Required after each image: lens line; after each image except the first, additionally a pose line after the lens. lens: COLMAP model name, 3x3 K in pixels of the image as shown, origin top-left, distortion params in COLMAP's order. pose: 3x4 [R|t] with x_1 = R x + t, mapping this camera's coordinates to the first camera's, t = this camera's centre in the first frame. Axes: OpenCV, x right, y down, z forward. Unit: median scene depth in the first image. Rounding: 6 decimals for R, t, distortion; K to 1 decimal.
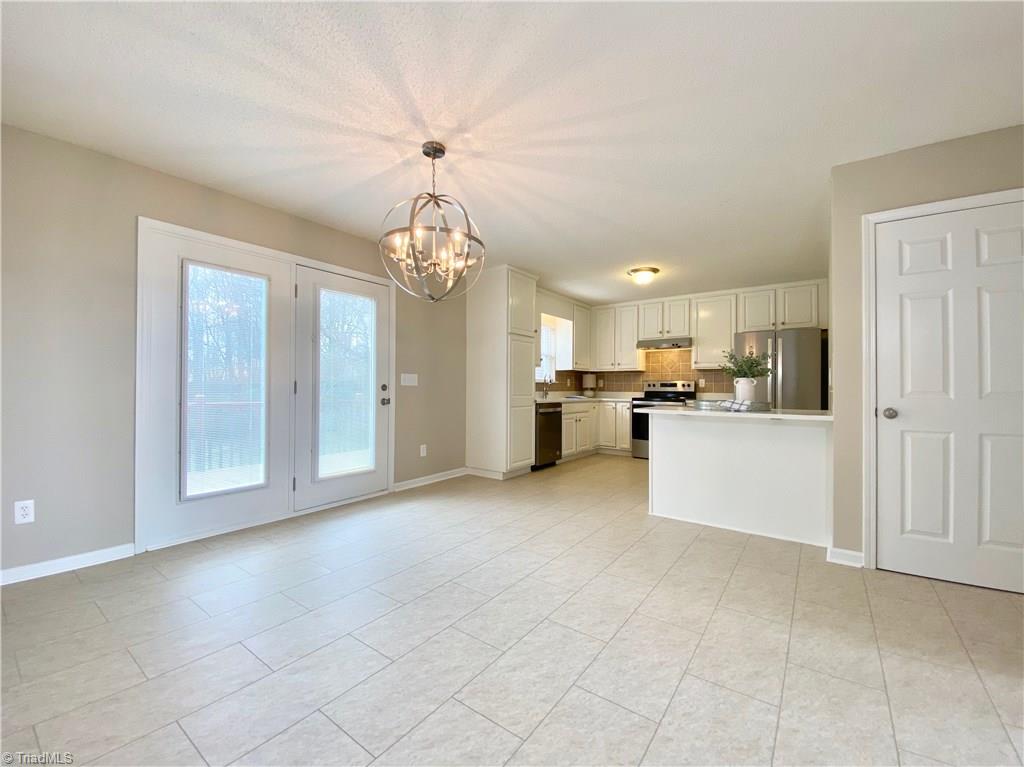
lens RADIAL K [[416.7, 0, 508.8], [0, 416.7, 383.6], [0, 0, 1]] dist [0.028665, -0.020719]
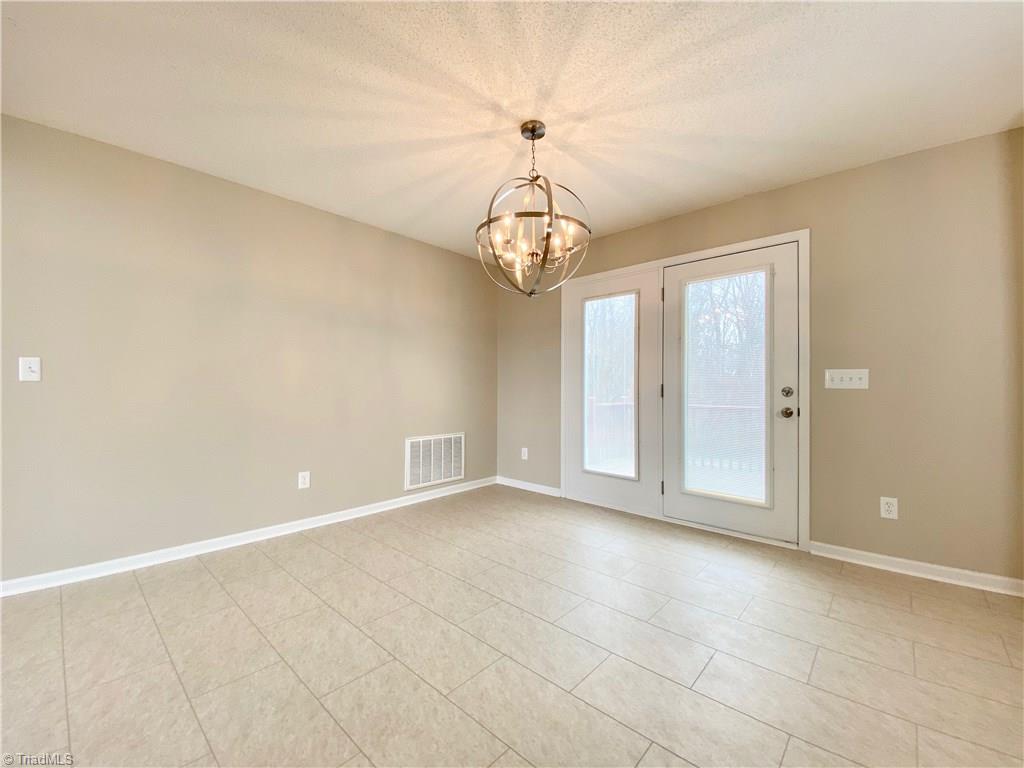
lens RADIAL K [[416.7, 0, 508.8], [0, 416.7, 384.1], [0, 0, 1]] dist [0.028665, -0.020719]
pose [[-0.100796, -0.015748, -0.994782, 0.687963], [0.003155, 0.999865, -0.016148, 0.010698], [0.994902, -0.004766, -0.100733, 0.978477]]
